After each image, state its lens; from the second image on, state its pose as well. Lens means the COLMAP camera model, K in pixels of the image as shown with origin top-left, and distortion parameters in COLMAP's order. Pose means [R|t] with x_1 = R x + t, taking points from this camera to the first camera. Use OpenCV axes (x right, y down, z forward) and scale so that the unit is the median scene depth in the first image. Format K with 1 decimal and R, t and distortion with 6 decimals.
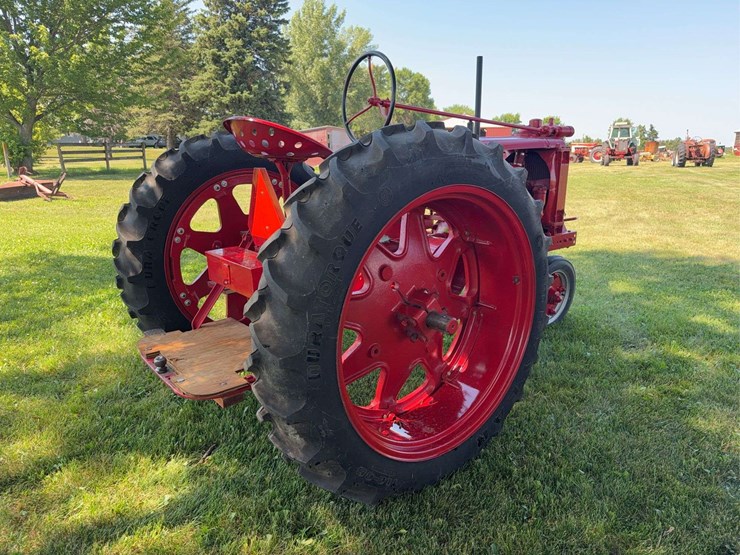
lens RADIAL K [[522.6, 0, 369.2], [0, 522.6, 285.0], [0, 0, 1]] dist [0.002353, -0.006242]
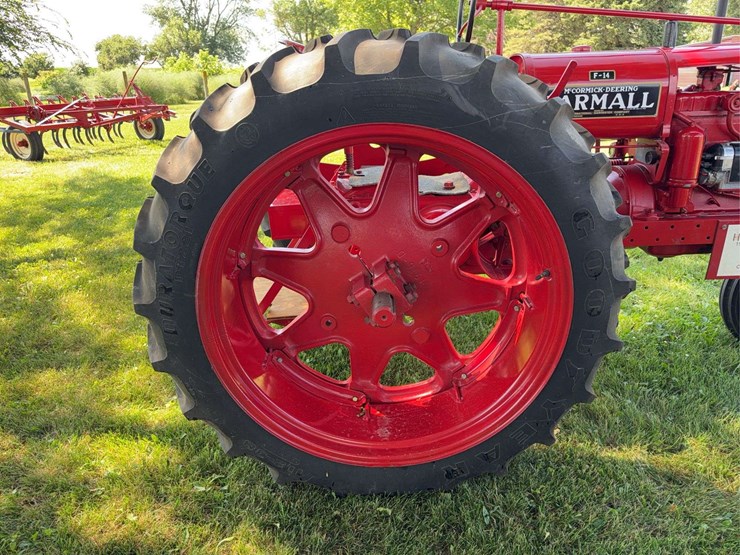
lens RADIAL K [[522.6, 0, 369.2], [0, 522.6, 285.0], [0, 0, 1]] dist [0.002353, -0.006242]
pose [[0.782146, 0.214658, -0.584953, 0.025648], [-0.134666, 0.974833, 0.177667, -0.004283], [0.608369, -0.060188, 0.791369, 0.018142]]
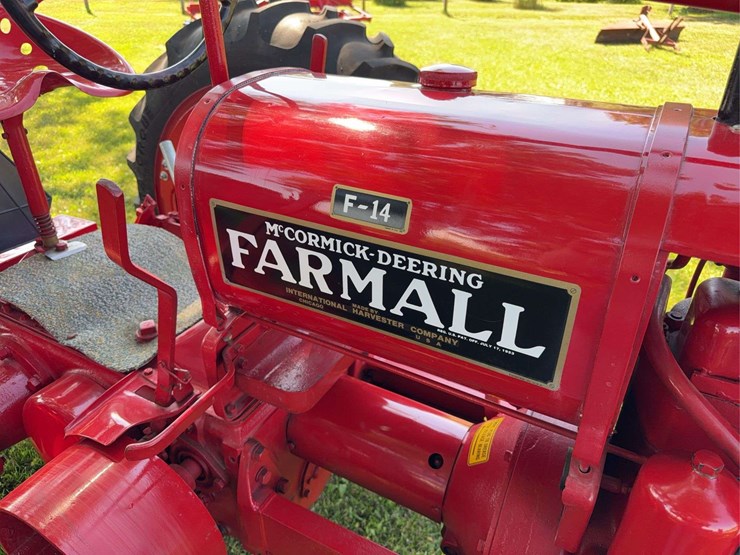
lens RADIAL K [[518.4, 0, 367.3], [0, 518.4, 277.5], [0, 0, 1]] dist [0.044742, -0.055587]
pose [[0.401243, 0.472825, -0.784500, 0.021954], [-0.244568, 0.880676, 0.405704, -0.020510], [0.882718, 0.029078, 0.469003, 0.061680]]
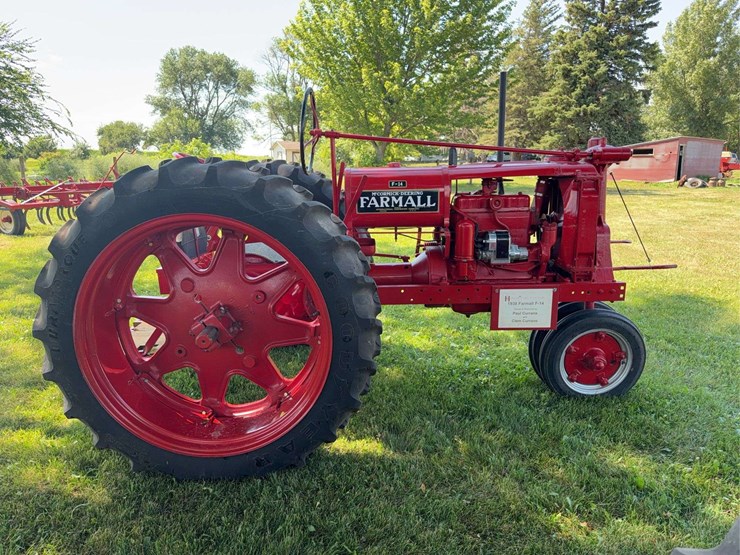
lens RADIAL K [[518.4, 0, 367.3], [0, 518.4, 277.5], [0, 0, 1]] dist [0.044742, -0.055587]
pose [[0.791794, 0.128854, -0.597041, 0.048341], [-0.151731, 0.988348, 0.012082, -0.005384], [0.591642, 0.081023, 0.802119, 0.014208]]
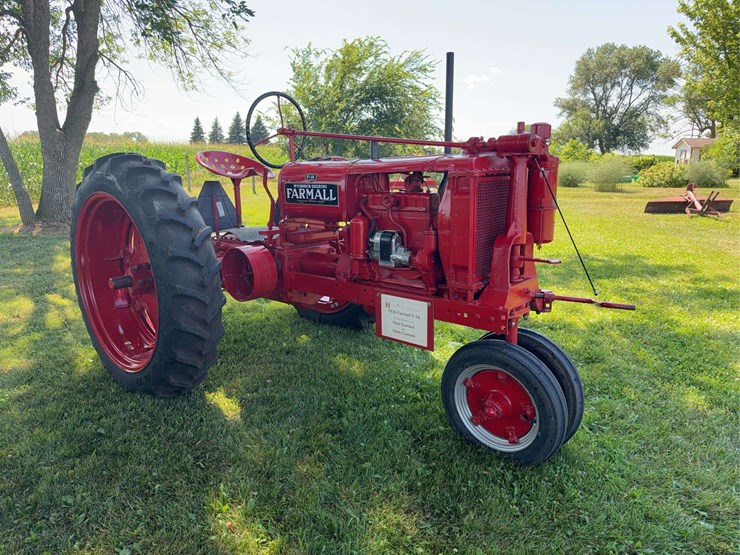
lens RADIAL K [[518.4, 0, 367.3], [0, 518.4, 277.5], [0, 0, 1]] dist [0.044742, -0.055587]
pose [[0.184469, 0.206727, -0.960851, 0.080579], [-0.248501, 0.955674, 0.157905, -0.016794], [0.950904, 0.209644, 0.227664, 0.062049]]
